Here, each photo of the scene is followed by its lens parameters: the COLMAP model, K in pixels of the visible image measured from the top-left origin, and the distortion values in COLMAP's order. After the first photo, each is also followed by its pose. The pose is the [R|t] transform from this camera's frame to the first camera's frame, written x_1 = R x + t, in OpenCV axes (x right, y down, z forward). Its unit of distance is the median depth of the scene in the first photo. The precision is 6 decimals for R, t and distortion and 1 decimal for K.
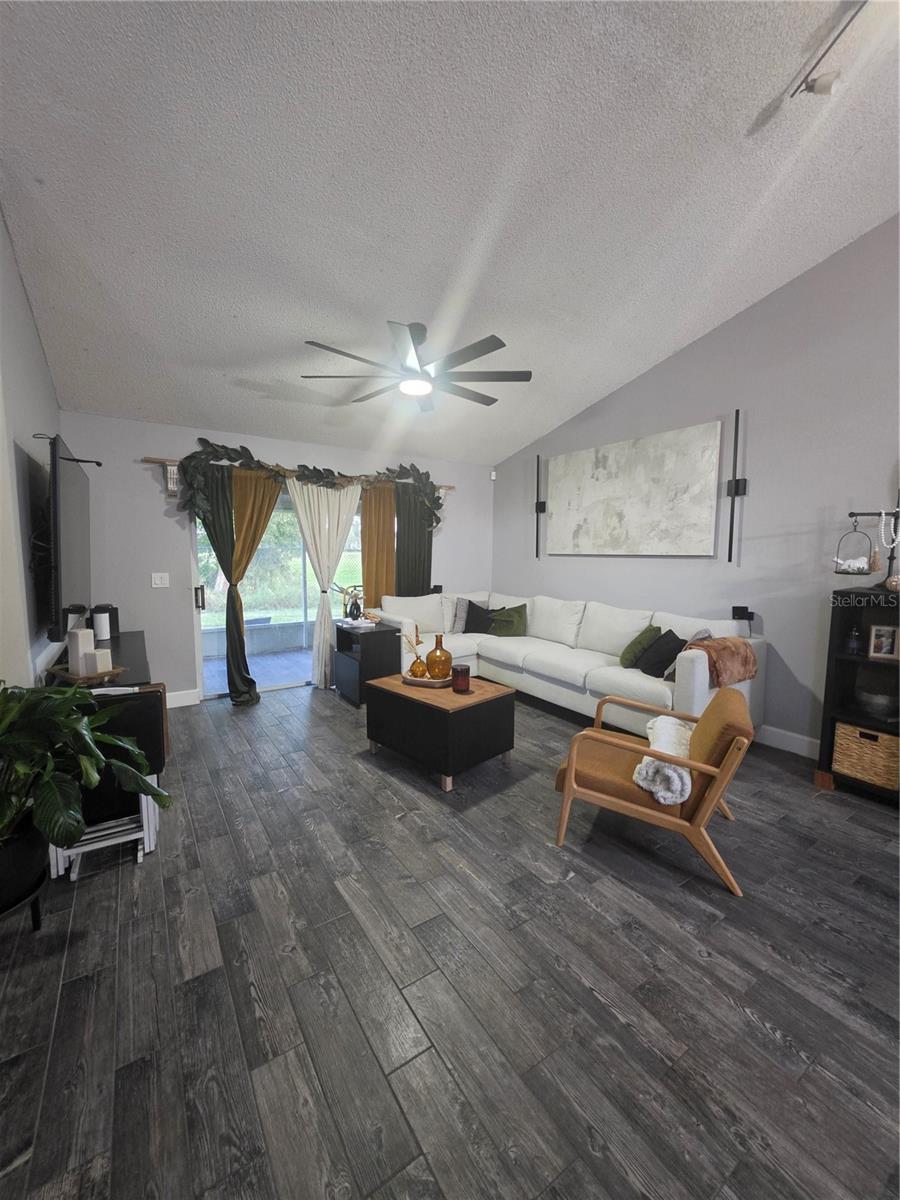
lens RADIAL K [[484.1, 0, 457.5], [0, 484.1, 595.0], [0, 0, 1]] dist [-0.003629, 0.000512]
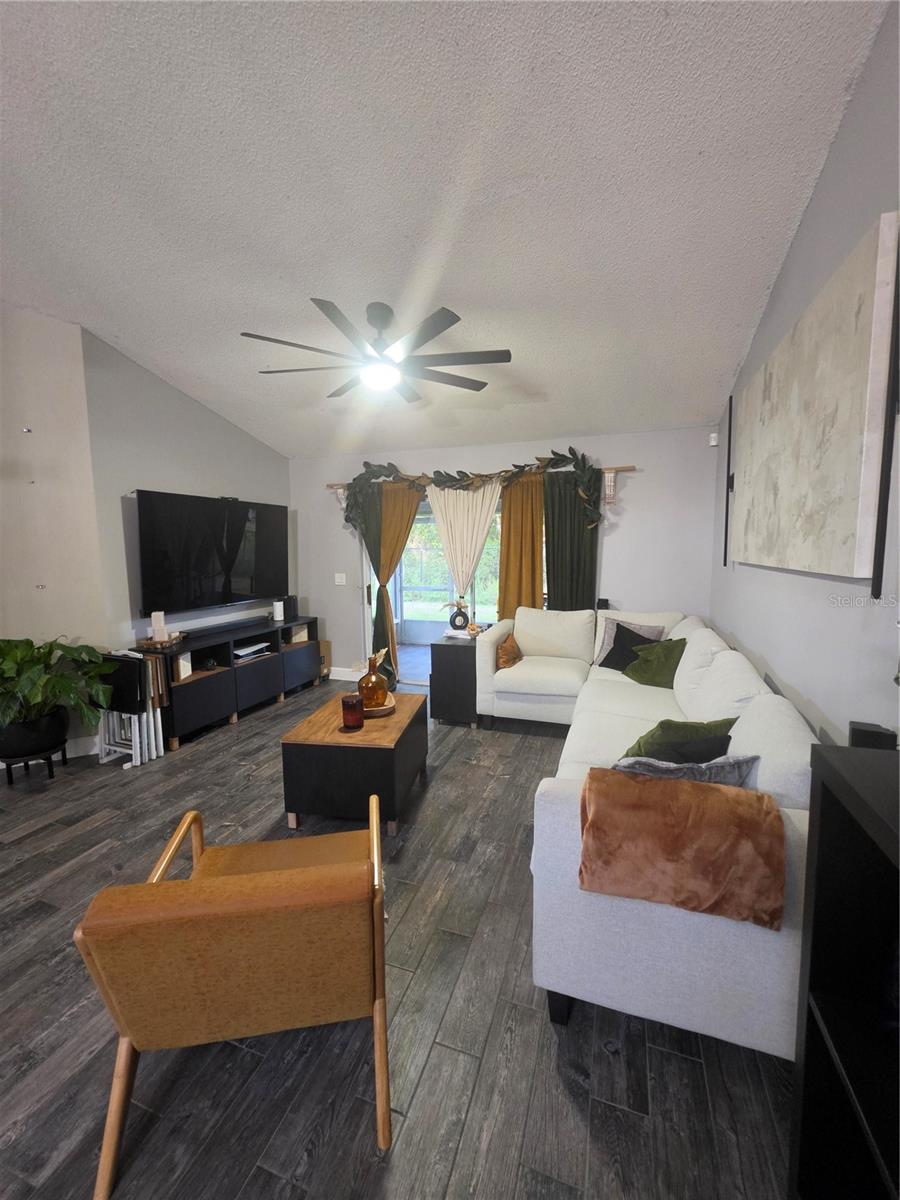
lens RADIAL K [[484.1, 0, 453.0], [0, 484.1, 600.0], [0, 0, 1]] dist [-0.003629, 0.000512]
pose [[0.596312, 0.077447, -0.799008, 0.581567], [-0.060447, 0.996841, 0.051510, -0.059695], [0.800474, 0.017582, 0.599110, 0.468487]]
